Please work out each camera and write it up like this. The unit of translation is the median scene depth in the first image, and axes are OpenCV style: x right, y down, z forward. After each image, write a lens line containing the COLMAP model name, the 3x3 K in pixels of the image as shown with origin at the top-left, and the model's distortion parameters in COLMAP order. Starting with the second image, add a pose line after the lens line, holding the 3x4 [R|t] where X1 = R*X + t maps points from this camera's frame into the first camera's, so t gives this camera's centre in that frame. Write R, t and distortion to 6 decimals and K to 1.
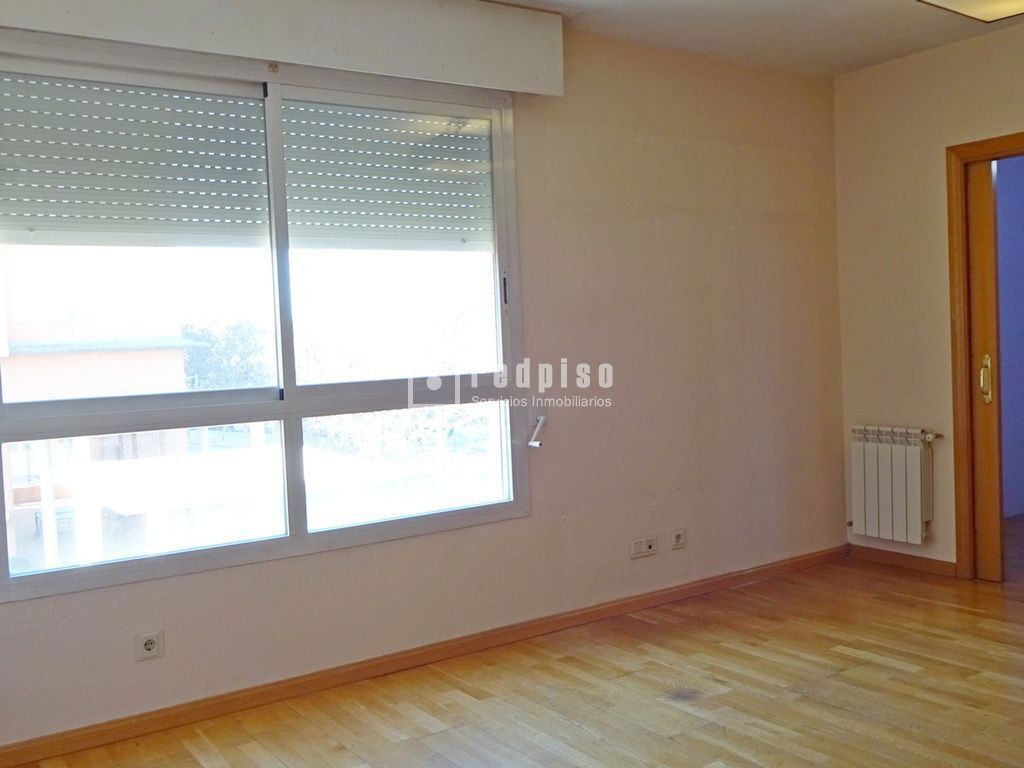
lens RADIAL K [[992.8, 0, 512.0], [0, 992.8, 384.0], [0, 0, 1]] dist [-0.001526, -0.012784]
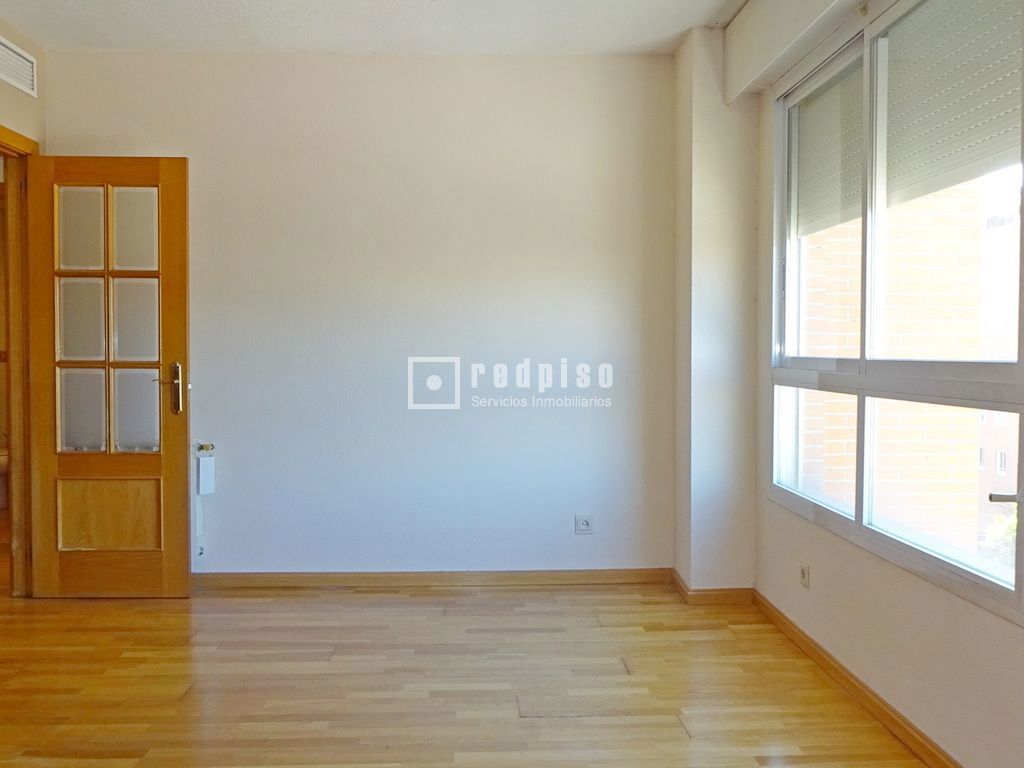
lens RADIAL K [[1008.2, 0, 512.0], [0, 1008.2, 384.0], [0, 0, 1]] dist [0.005754, -0.008016]
pose [[-0.533071, 0.072086, -0.842994, 0.778709], [-0.014370, 0.995449, 0.094210, -0.062347], [0.845948, 0.062334, -0.529609, 1.301880]]
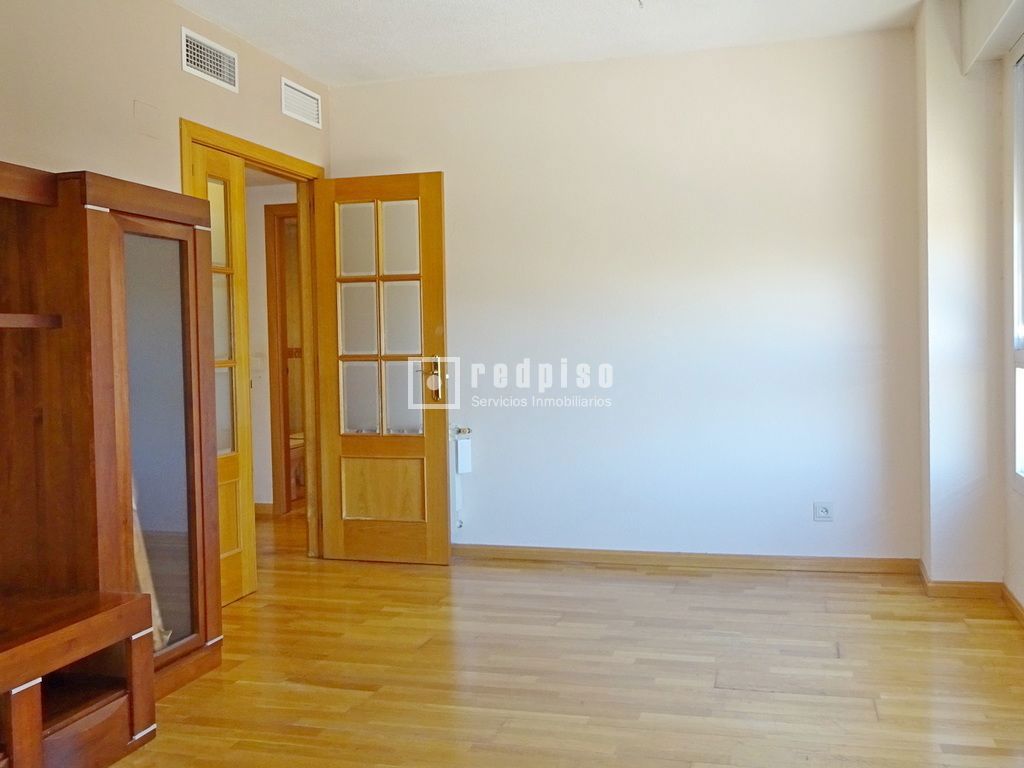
lens RADIAL K [[1008.2, 0, 512.0], [0, 1008.2, 384.0], [0, 0, 1]] dist [0.005754, -0.008016]
pose [[-0.766783, 0.084907, -0.636266, 0.756330], [0.026146, 0.994522, 0.101205, -0.064176], [0.641373, 0.060967, -0.764803, 1.441041]]
